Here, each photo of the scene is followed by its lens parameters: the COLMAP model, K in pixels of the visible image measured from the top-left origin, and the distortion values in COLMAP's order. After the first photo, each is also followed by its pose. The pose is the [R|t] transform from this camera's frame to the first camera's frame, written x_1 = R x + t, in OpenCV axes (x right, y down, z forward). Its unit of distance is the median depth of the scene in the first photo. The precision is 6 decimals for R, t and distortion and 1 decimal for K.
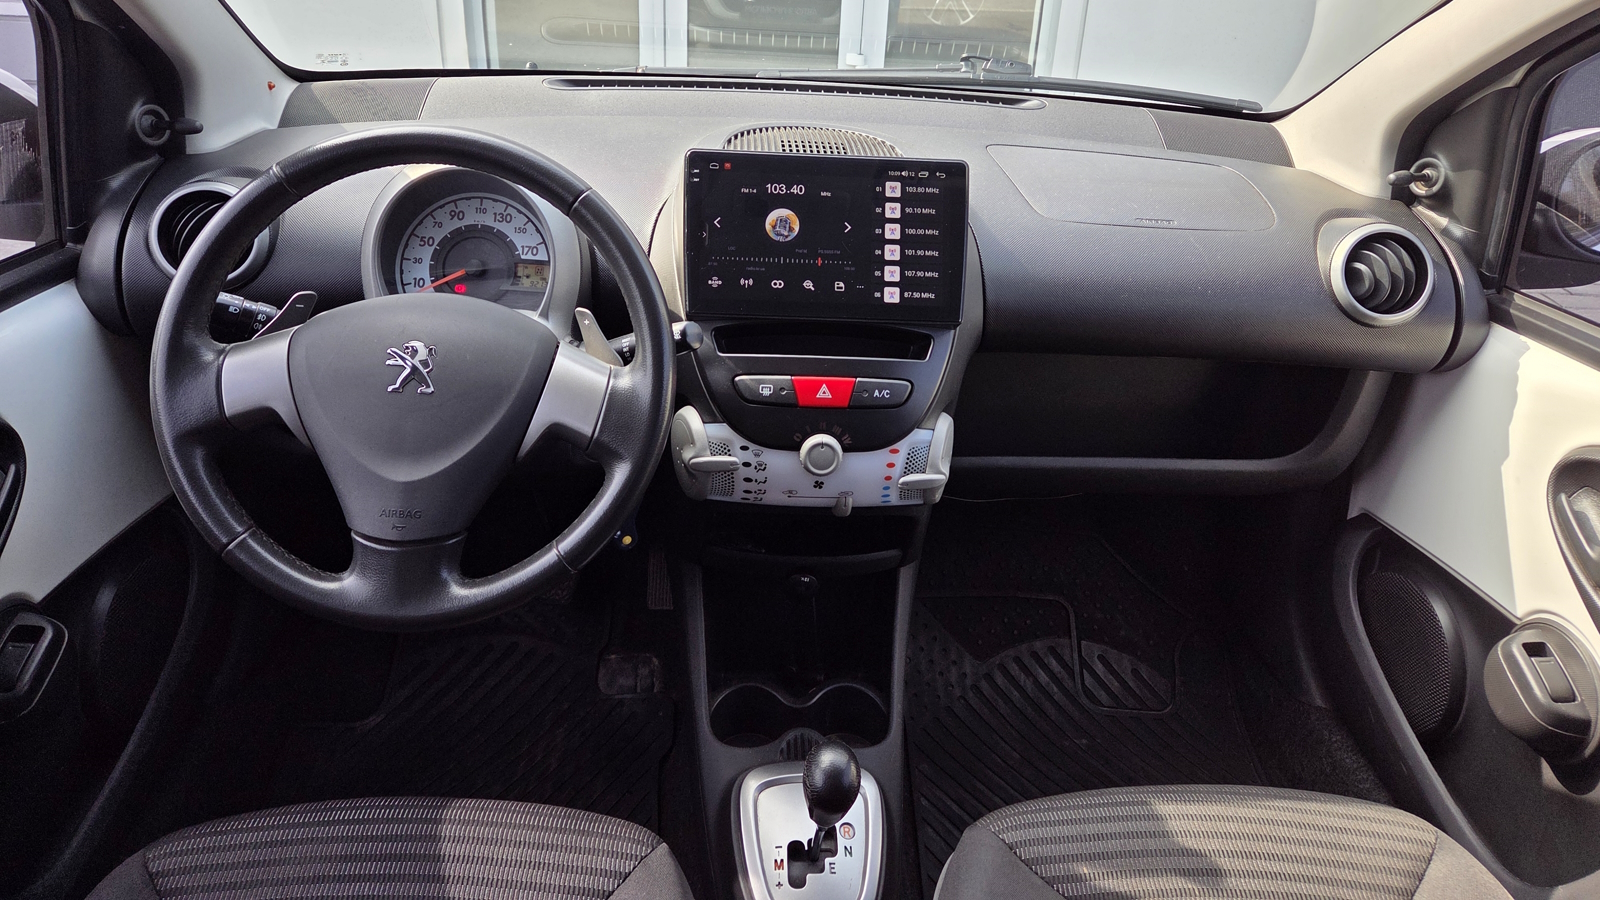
lens RADIAL K [[1126.5, 0, 768.1], [0, 1126.5, 329.6], [0, 0, 1]] dist [0.093593, -0.100478]
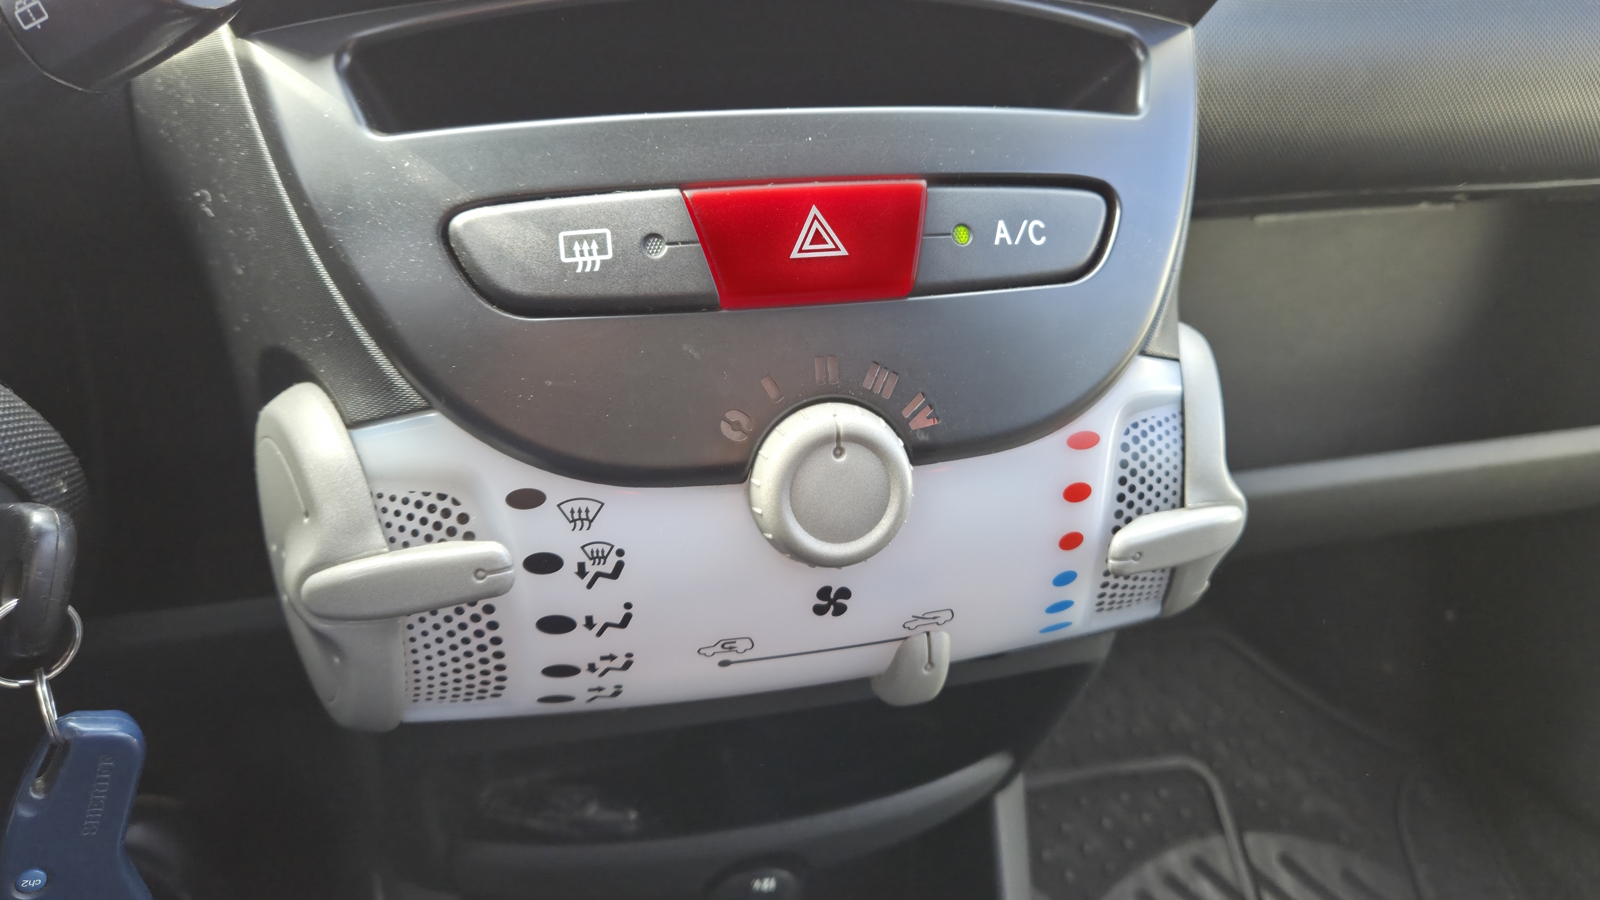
lens RADIAL K [[1126.5, 0, 792.5], [0, 1126.5, 435.3], [0, 0, 1]] dist [0.093593, -0.100478]
pose [[0.975803, -0.119237, 0.183281, -0.007700], [0.123472, 0.992277, -0.011833, 0.100225], [-0.180455, 0.034177, 0.982989, 0.735453]]
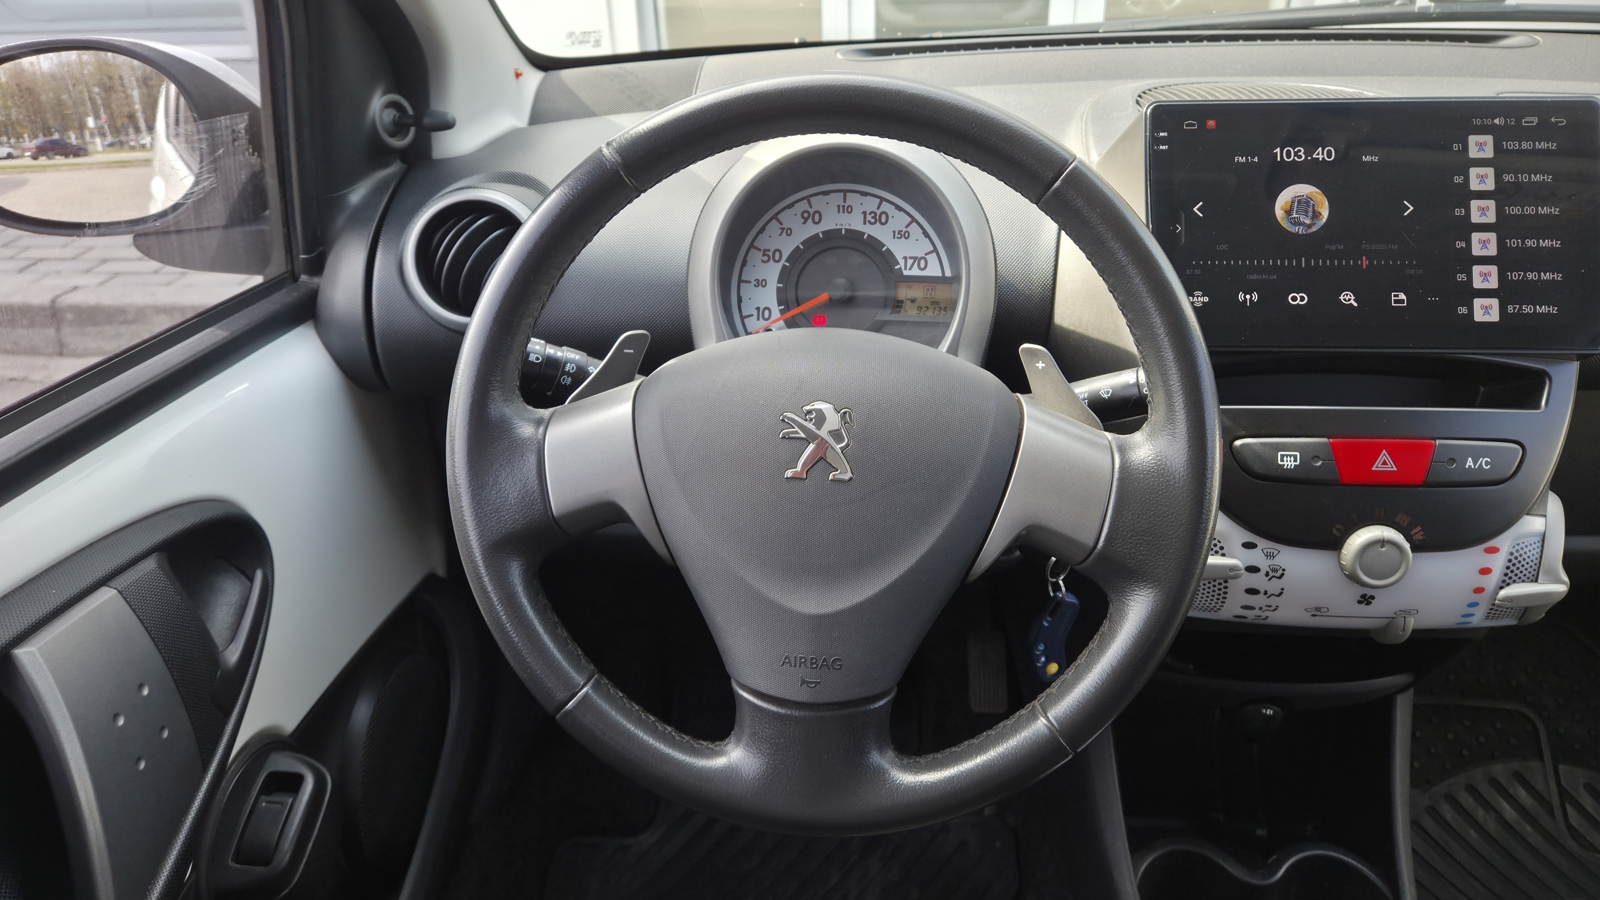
lens RADIAL K [[1091.2, 0, 747.3], [0, 1091.2, 414.4], [0, 0, 1]] dist [0.063136, -0.037857]
pose [[0.991642, -0.016060, -0.128020, -0.229600], [0.023138, 0.998273, 0.053991, -0.015224], [0.126932, -0.056502, 0.990301, 0.308877]]
